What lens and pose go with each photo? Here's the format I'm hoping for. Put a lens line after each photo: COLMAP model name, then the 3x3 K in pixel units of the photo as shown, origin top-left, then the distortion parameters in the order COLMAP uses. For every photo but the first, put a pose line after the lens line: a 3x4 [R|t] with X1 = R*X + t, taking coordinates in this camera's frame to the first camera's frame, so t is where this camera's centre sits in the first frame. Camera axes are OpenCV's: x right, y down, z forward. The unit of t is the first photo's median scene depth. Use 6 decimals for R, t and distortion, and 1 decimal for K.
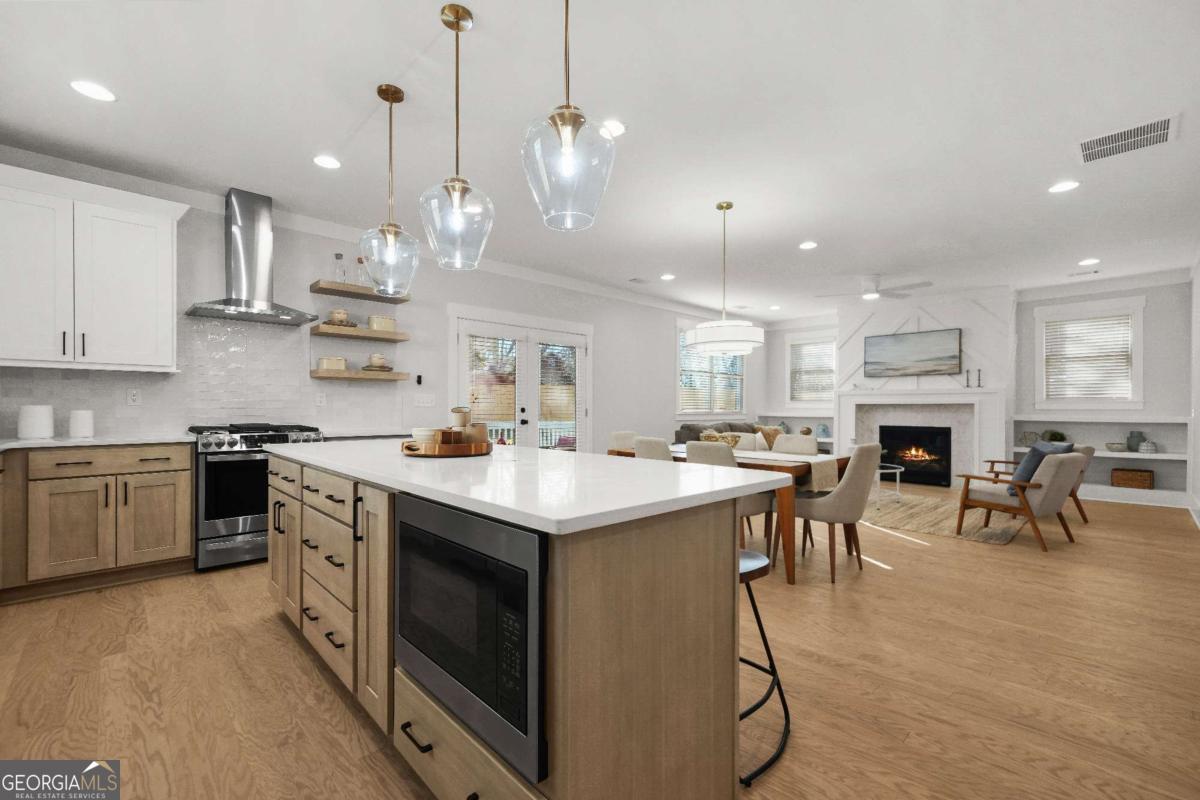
lens RADIAL K [[508.7, 0, 600.0], [0, 508.7, 405.7], [0, 0, 1]] dist [0.001167, 0.000047]
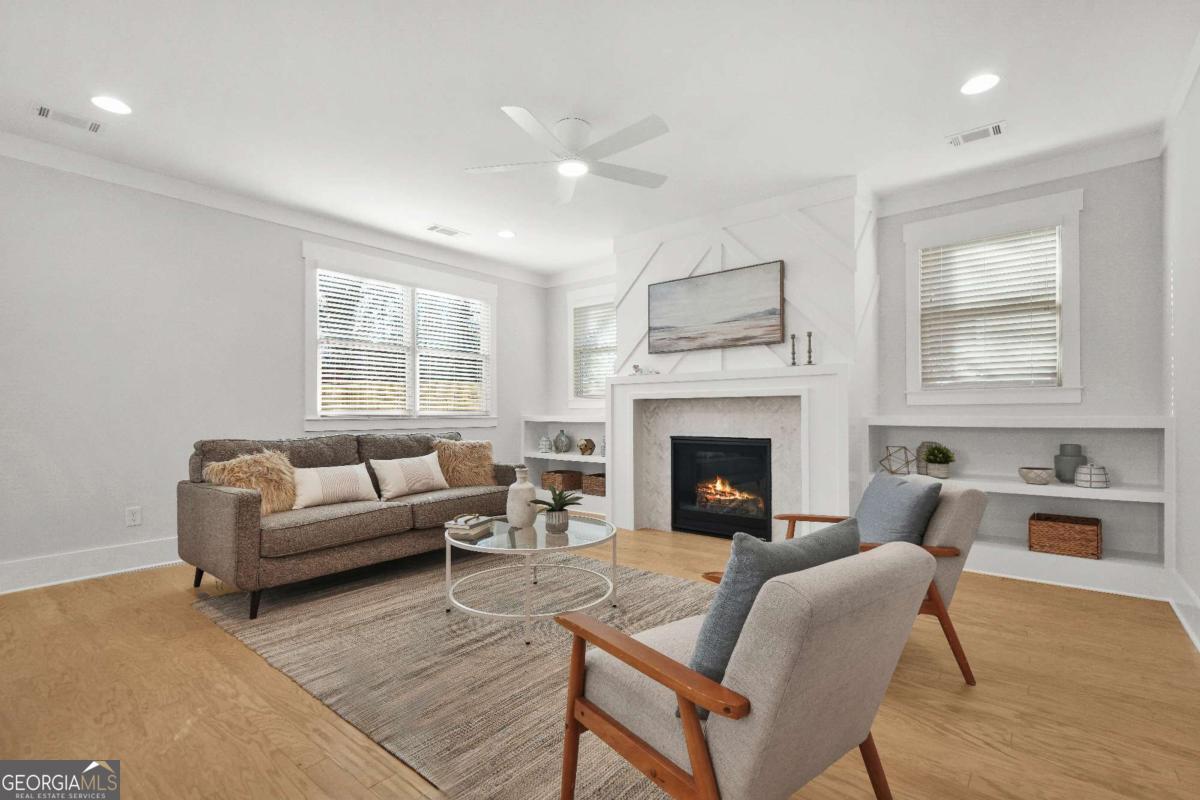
lens RADIAL K [[549.8, 0, 601.0], [0, 549.8, 407.0], [0, 0, 1]] dist [0.001966, 0.000662]
pose [[0.992704, -0.006512, 0.120400, 0.436124], [0.007441, 0.999946, -0.007272, 0.010501], [-0.120346, 0.008115, 0.992699, 0.427811]]
